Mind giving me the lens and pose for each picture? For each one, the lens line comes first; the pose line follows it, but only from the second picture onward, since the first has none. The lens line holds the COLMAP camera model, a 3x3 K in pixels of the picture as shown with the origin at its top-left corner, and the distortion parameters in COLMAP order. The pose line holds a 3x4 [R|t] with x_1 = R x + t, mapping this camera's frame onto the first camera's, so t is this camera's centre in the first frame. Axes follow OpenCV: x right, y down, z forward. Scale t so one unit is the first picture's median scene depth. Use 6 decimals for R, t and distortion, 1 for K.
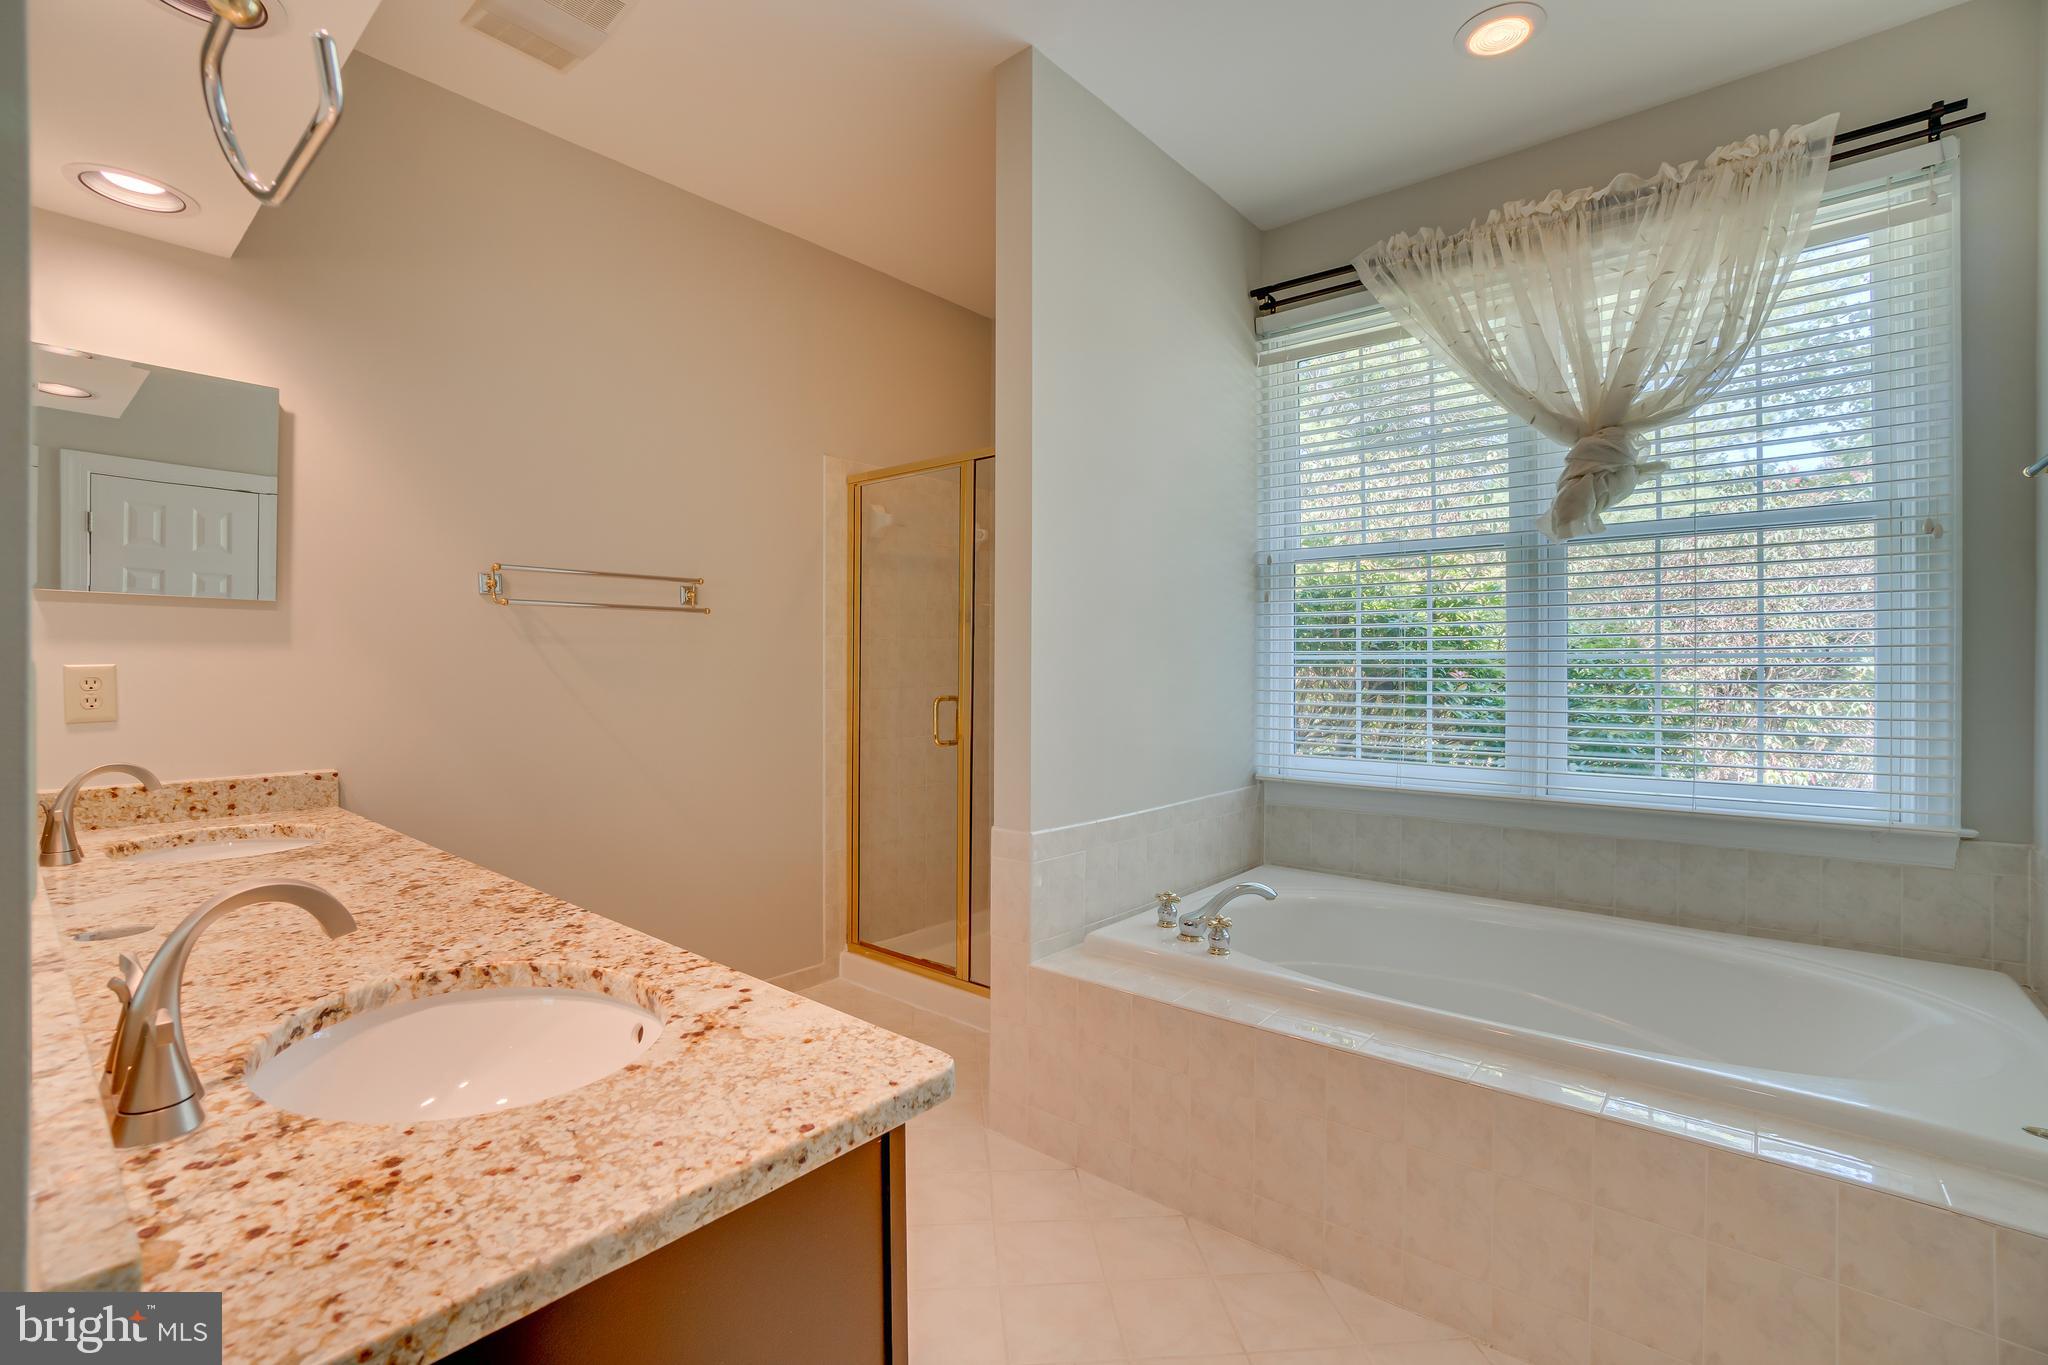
lens RADIAL K [[911.1, 0, 1018.1], [0, 911.1, 653.0], [0, 0, 1]] dist [-0.063025, 0.022856]
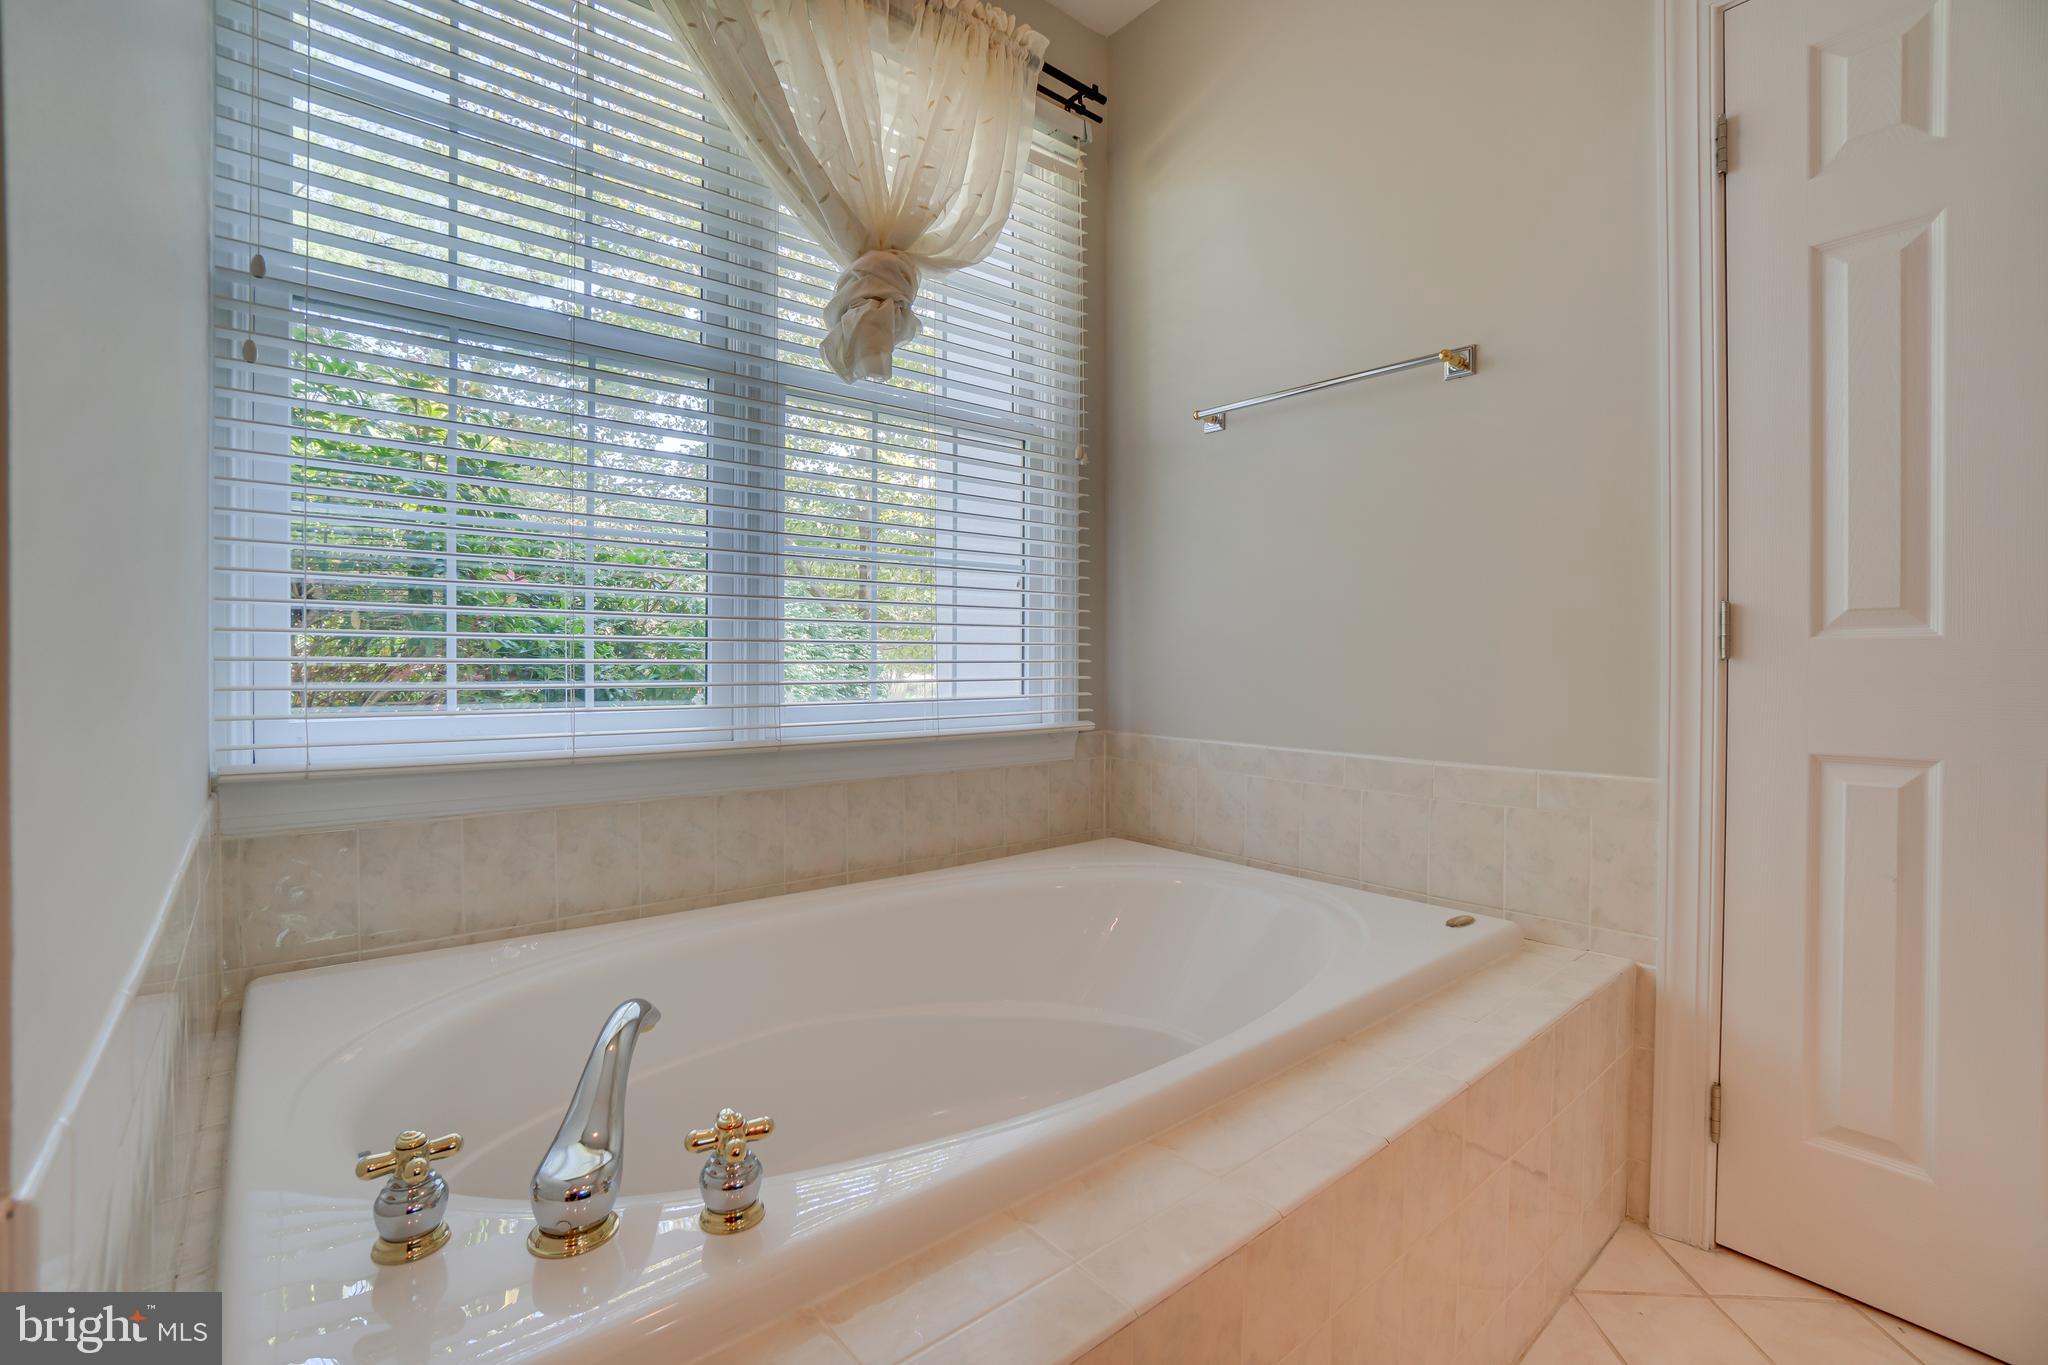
lens RADIAL K [[911.1, 0, 1018.1], [0, 911.1, 653.0], [0, 0, 1]] dist [-0.063025, 0.022856]
pose [[0.172171, 0.009199, 0.985024, -0.090897], [-0.020056, 0.999782, -0.005831, 0.102107], [-0.984863, -0.018752, 0.172318, 0.760716]]
